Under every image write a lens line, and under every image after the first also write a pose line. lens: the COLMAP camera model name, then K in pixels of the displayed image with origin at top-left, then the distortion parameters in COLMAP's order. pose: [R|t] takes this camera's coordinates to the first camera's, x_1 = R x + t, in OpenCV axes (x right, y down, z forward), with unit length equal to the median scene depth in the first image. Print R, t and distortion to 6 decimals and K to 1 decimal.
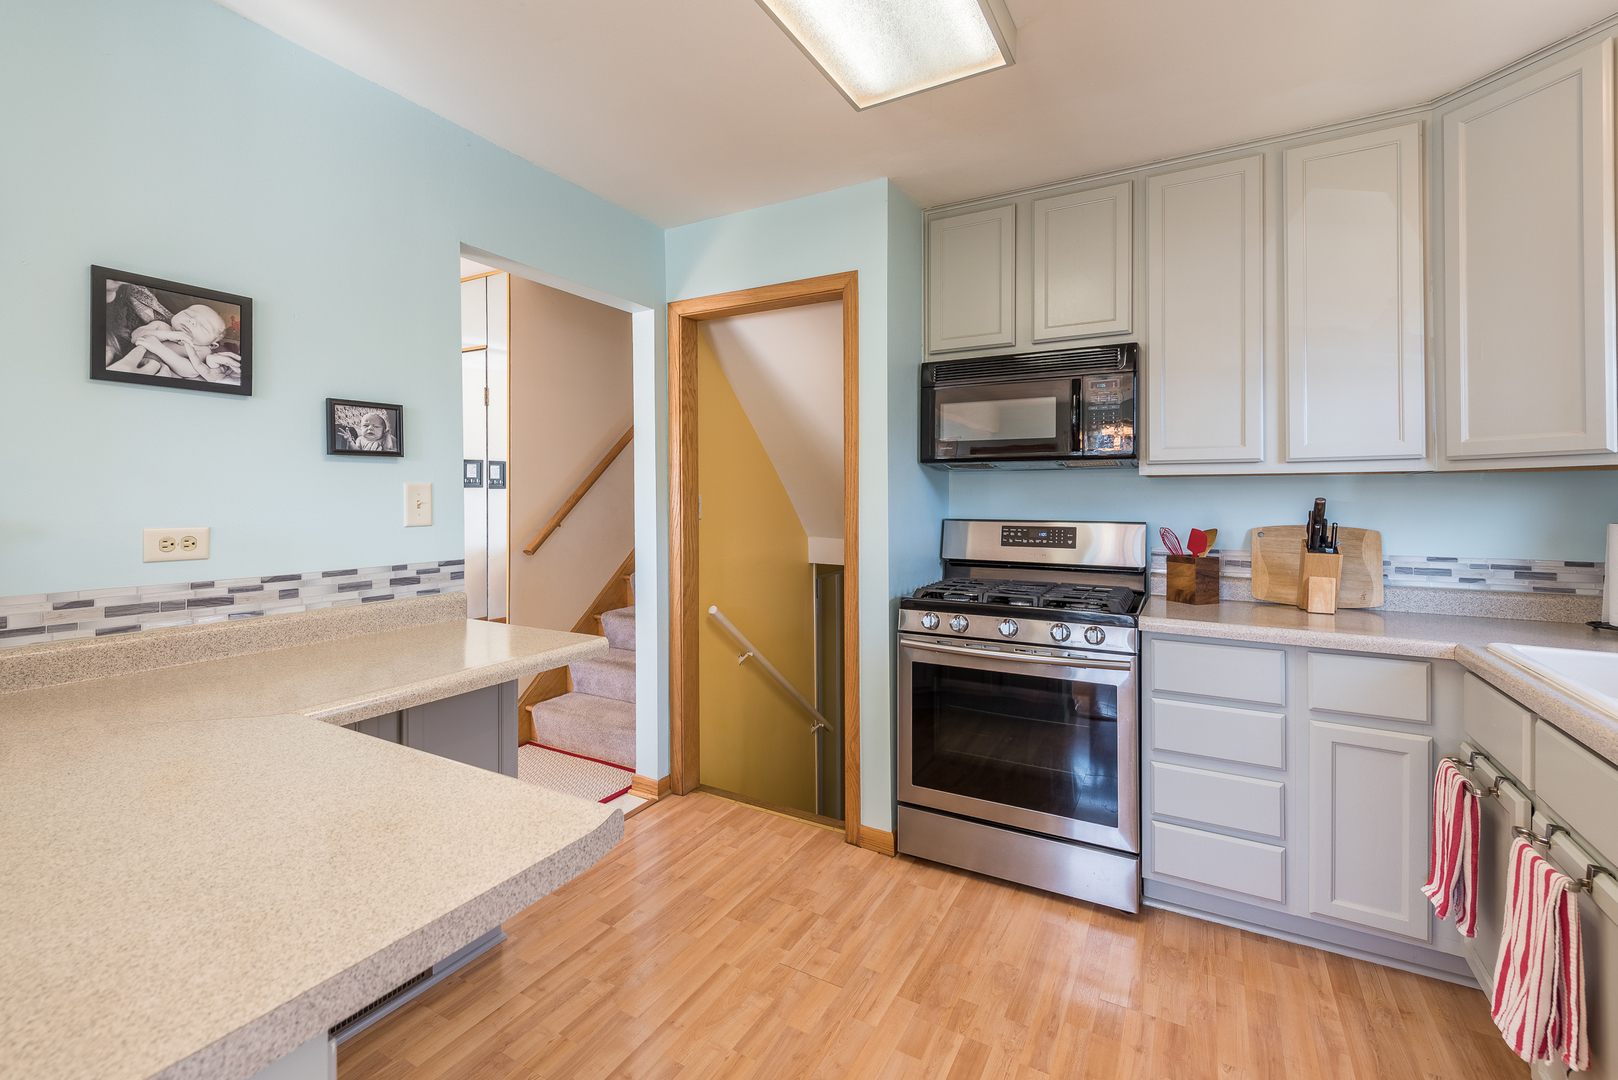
lens RADIAL K [[710.0, 0, 751.2], [0, 710.0, 498.5], [0, 0, 1]] dist [-0.001299, -0.000164]
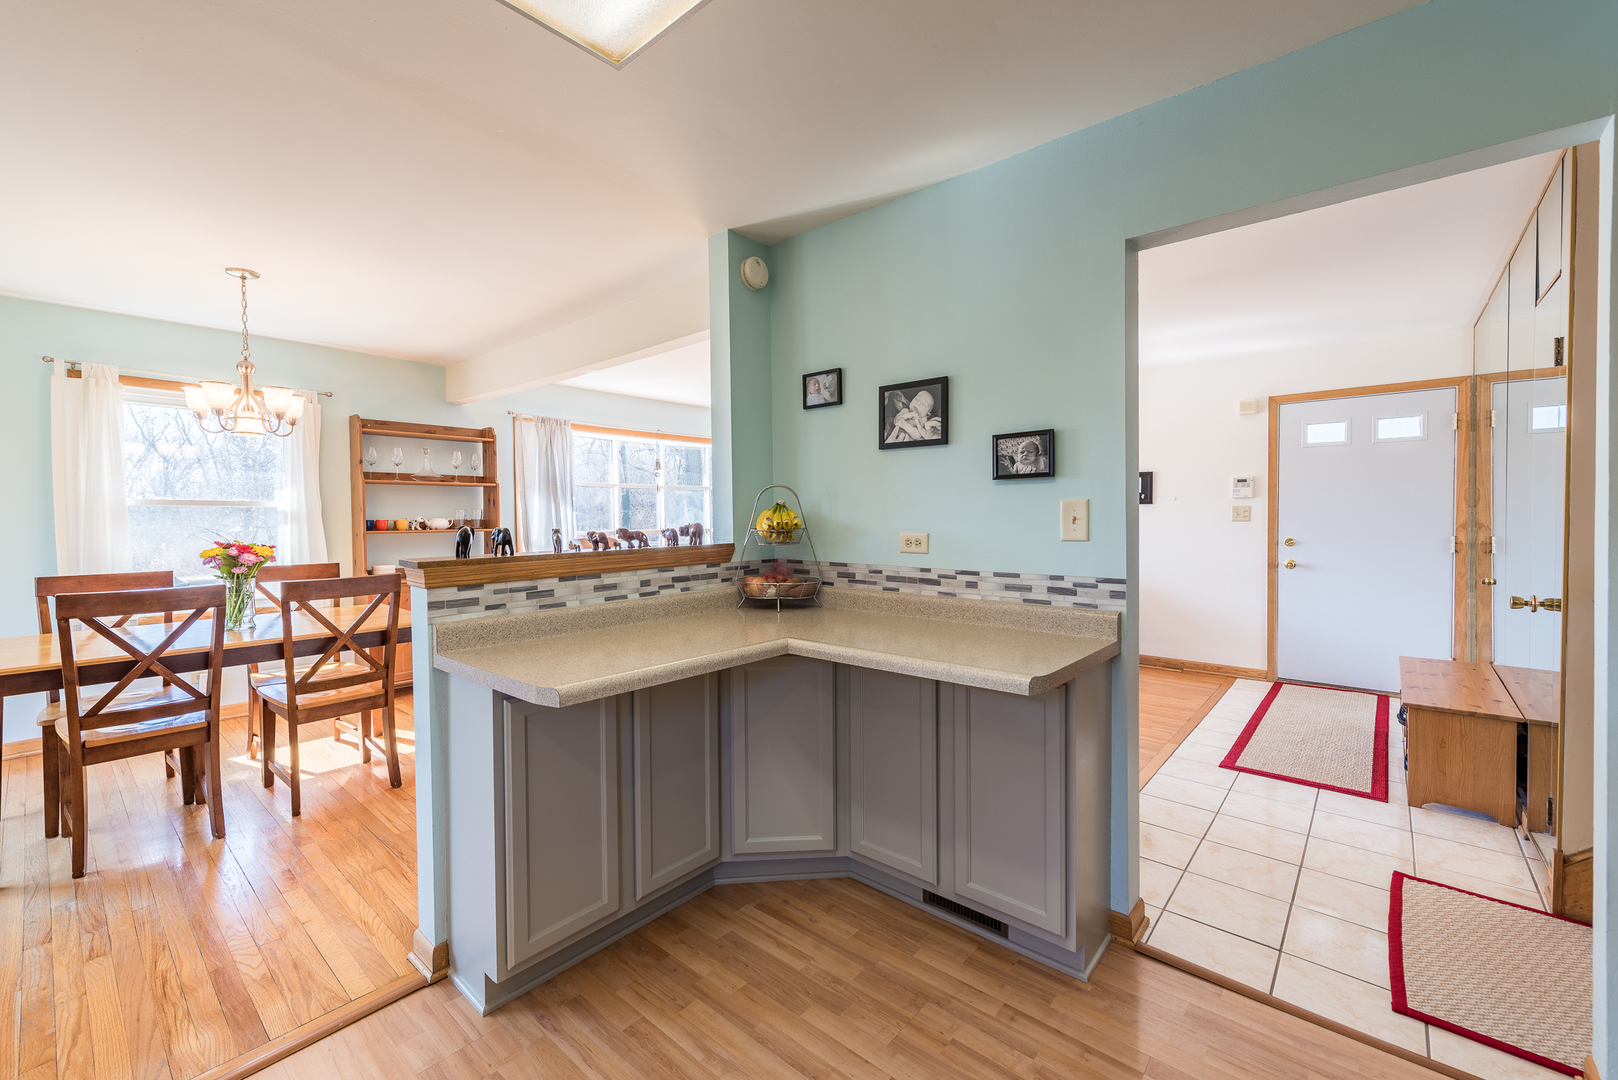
lens RADIAL K [[652.9, 0, 805.2], [0, 652.9, 528.7], [0, 0, 1]] dist [0.003958, -0.000746]
pose [[-0.147408, 0.028095, -0.988677, 0.655938], [0.008827, 0.999594, 0.027089, -0.010195], [0.989036, -0.004734, -0.147596, 0.904995]]
